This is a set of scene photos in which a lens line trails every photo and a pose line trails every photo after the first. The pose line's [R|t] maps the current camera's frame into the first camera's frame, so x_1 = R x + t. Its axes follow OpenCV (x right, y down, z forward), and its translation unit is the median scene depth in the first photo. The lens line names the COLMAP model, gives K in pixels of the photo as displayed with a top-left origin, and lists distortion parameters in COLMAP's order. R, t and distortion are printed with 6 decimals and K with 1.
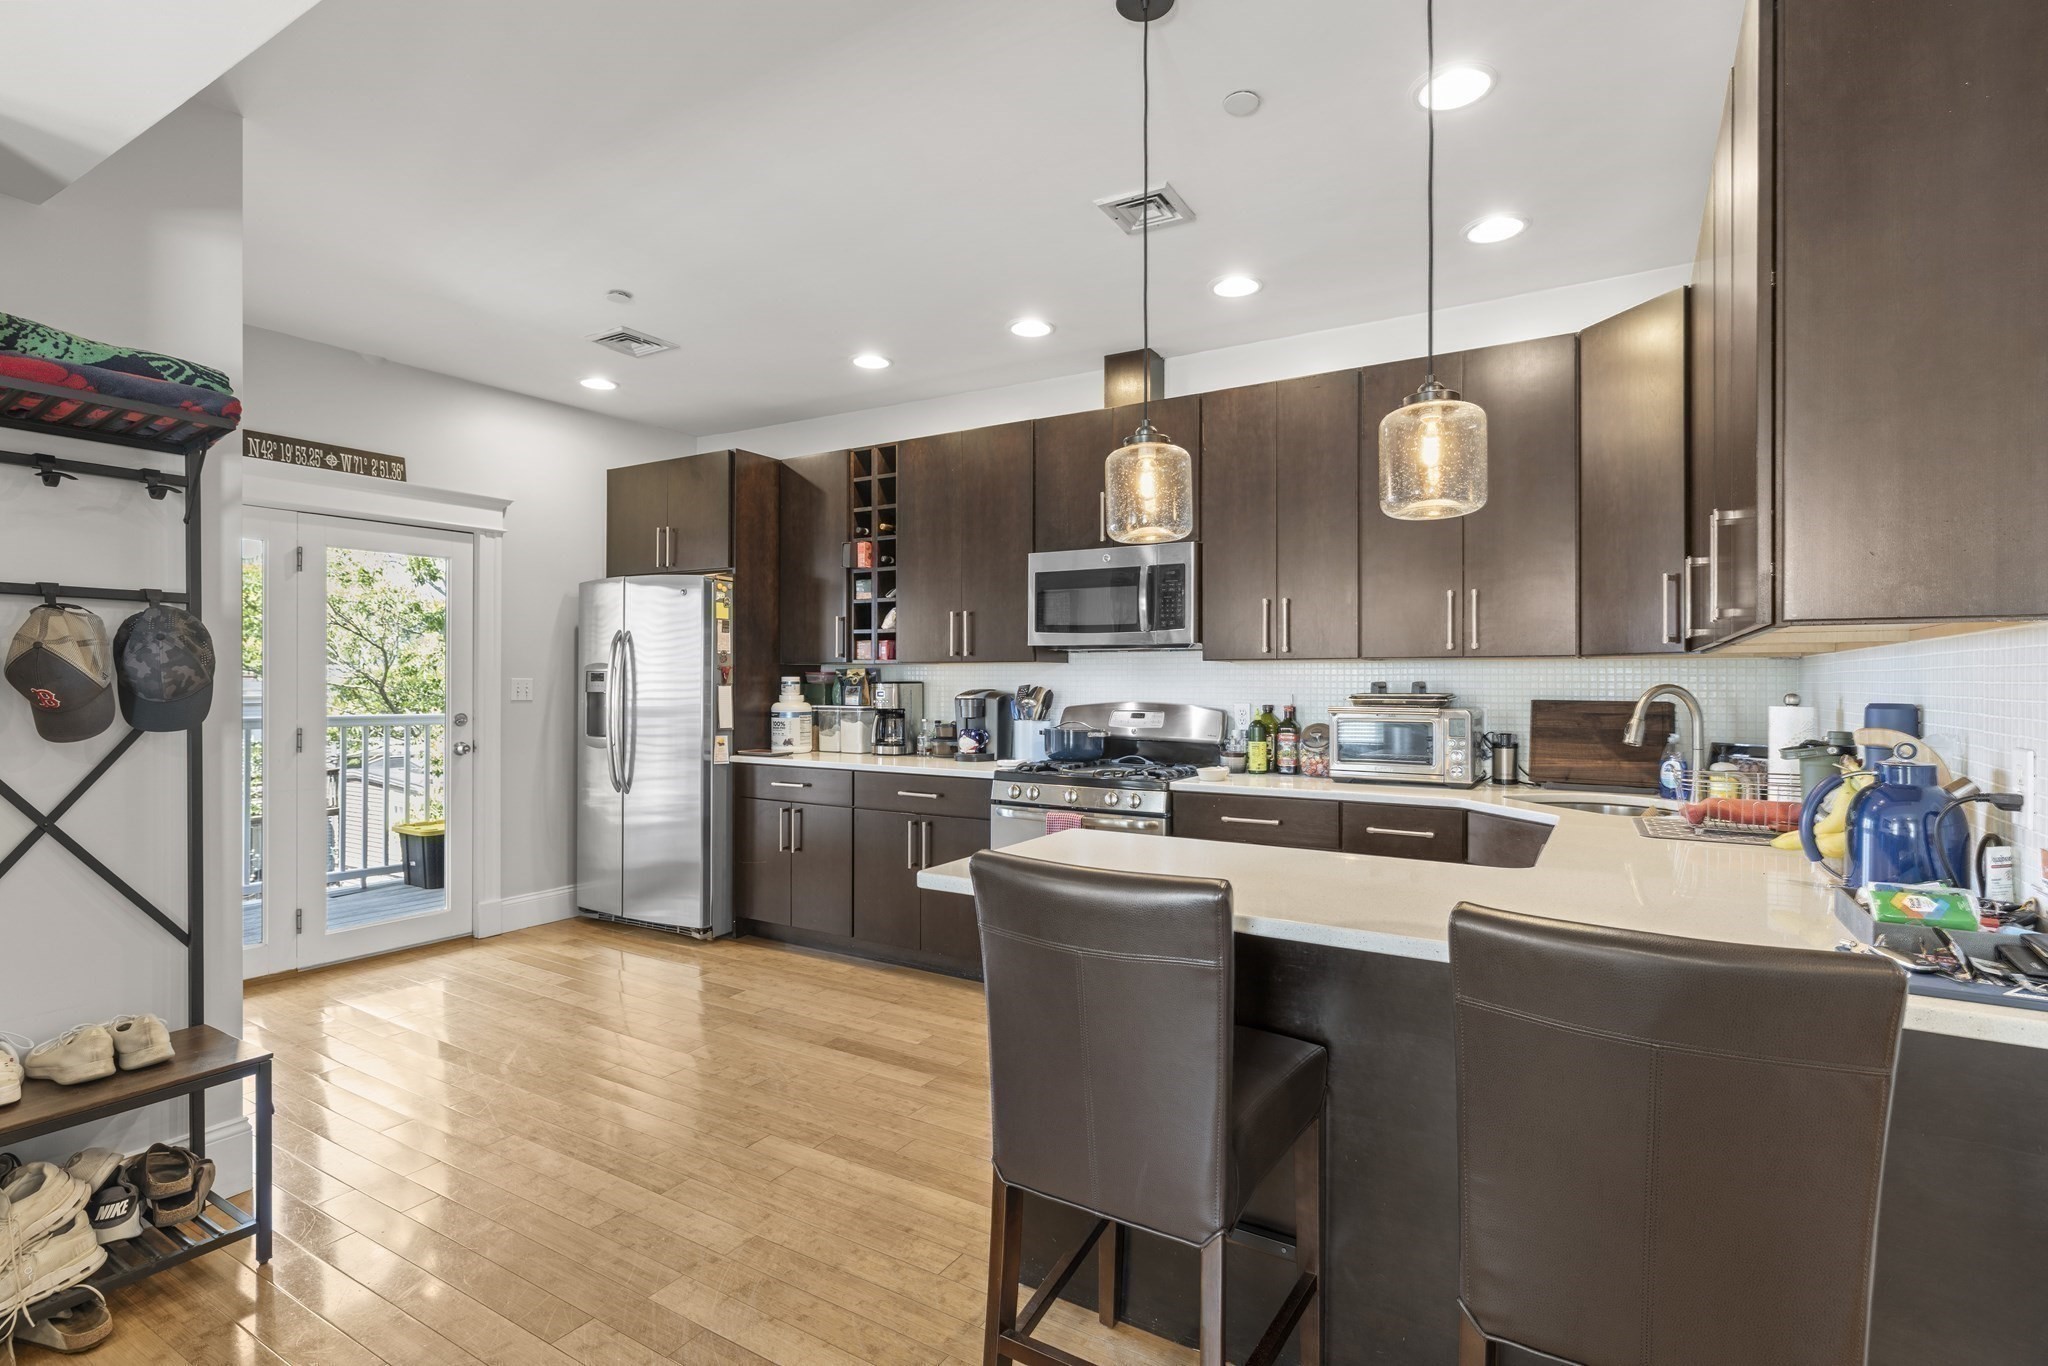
lens RADIAL K [[991.0, 0, 1023.6], [0, 991.0, 681.6], [0, 0, 1]] dist [-0.000602, -0.000060]
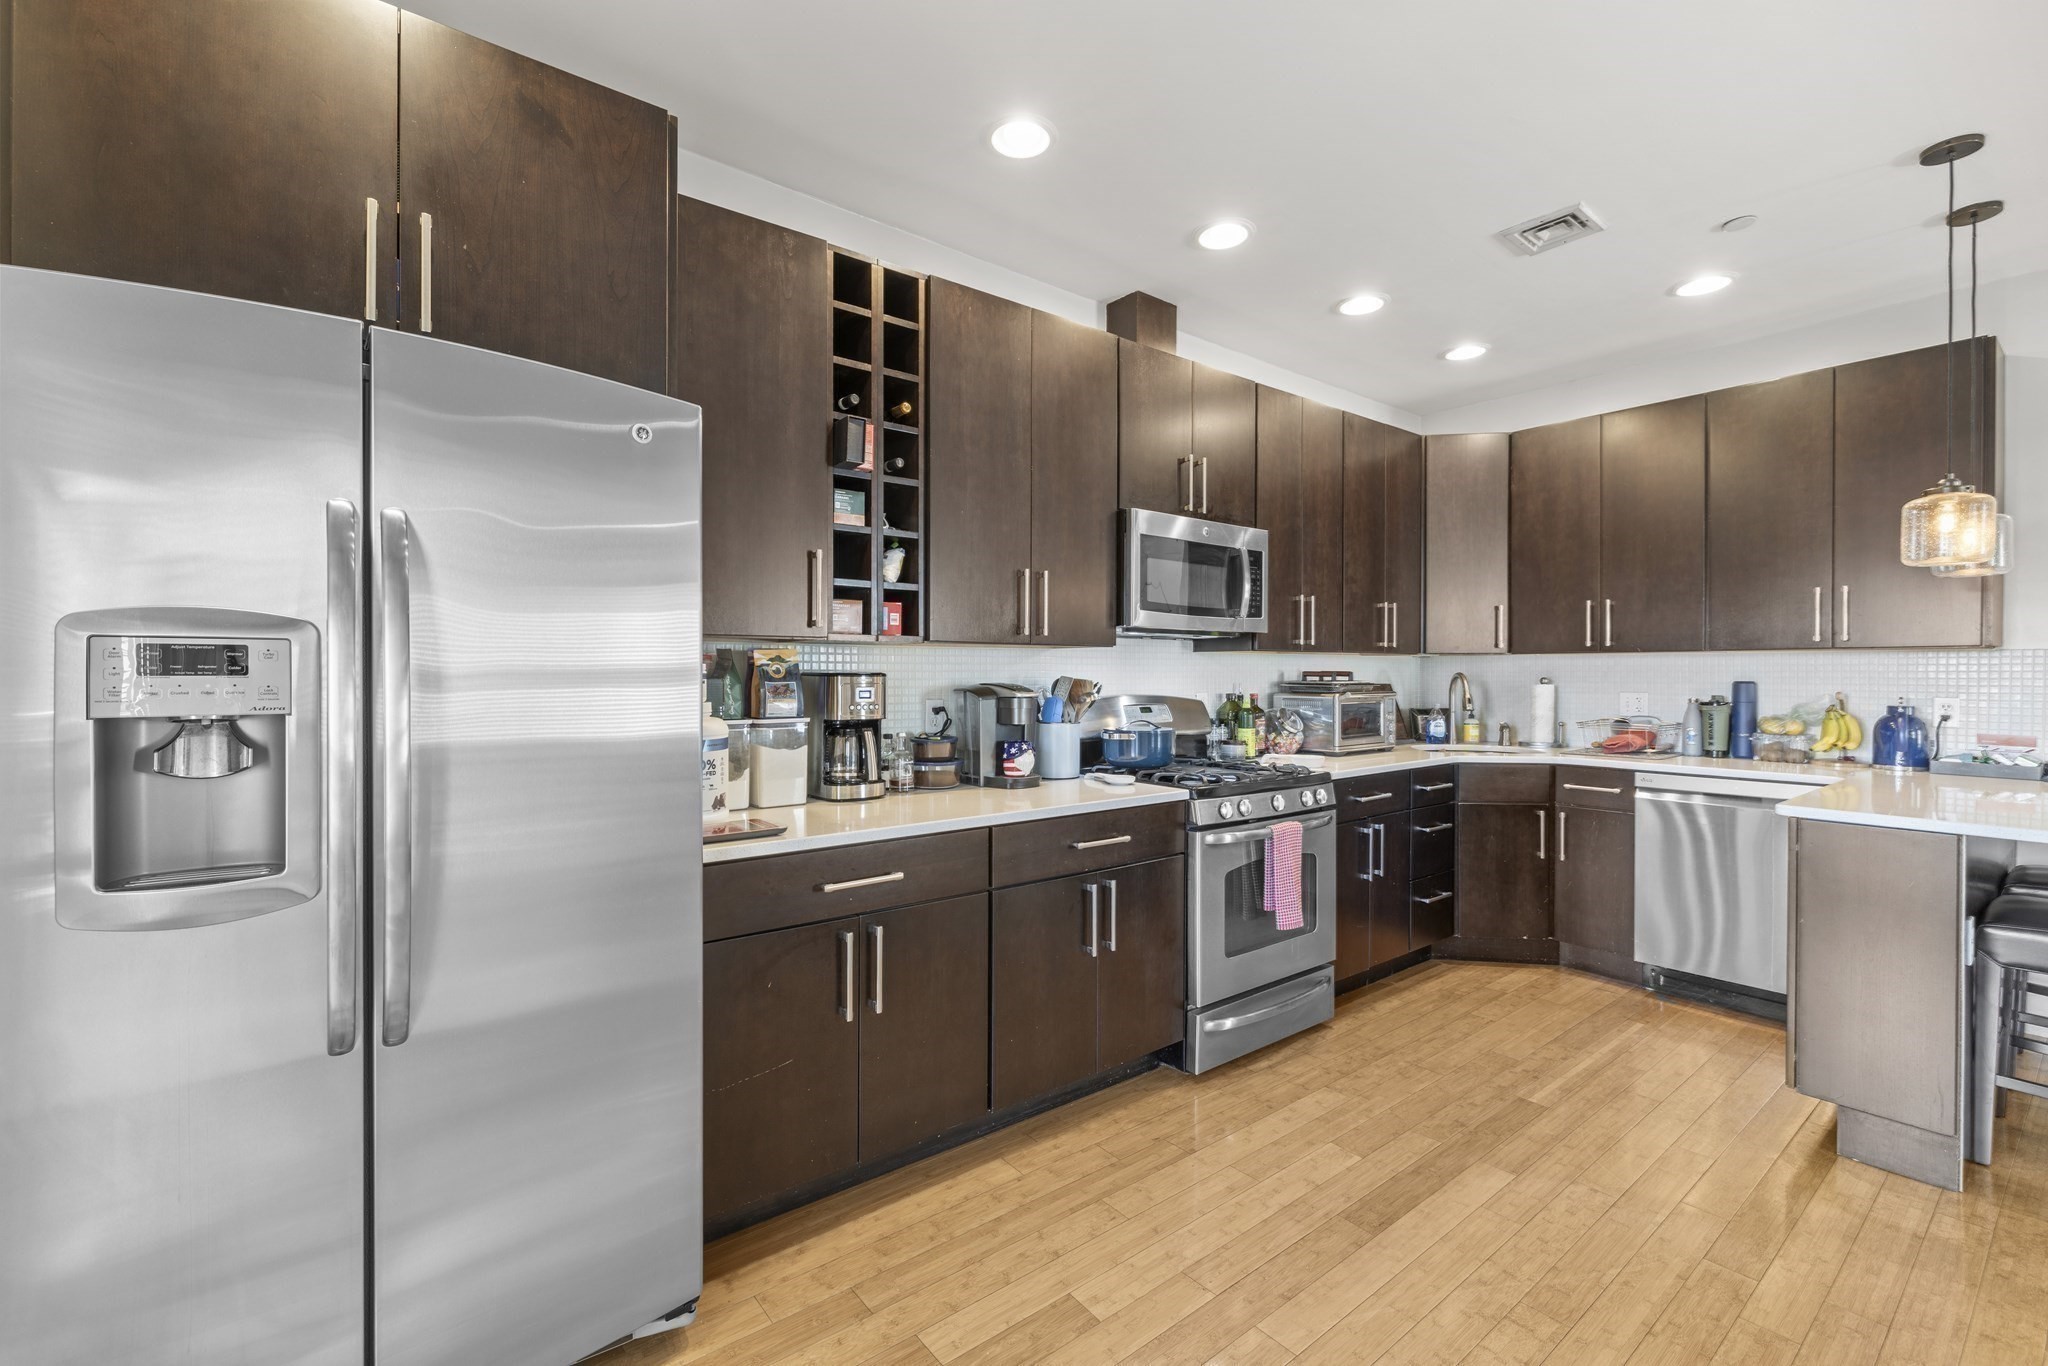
lens RADIAL K [[884.5, 0, 1022.4], [0, 884.5, 674.4], [0, 0, 1]] dist [0.002059, 0.000437]
pose [[0.347910, -0.008218, 0.937492, -0.659652], [-0.002020, 0.999953, 0.009515, -0.004503], [-0.937526, -0.005204, 0.347877, 0.812648]]
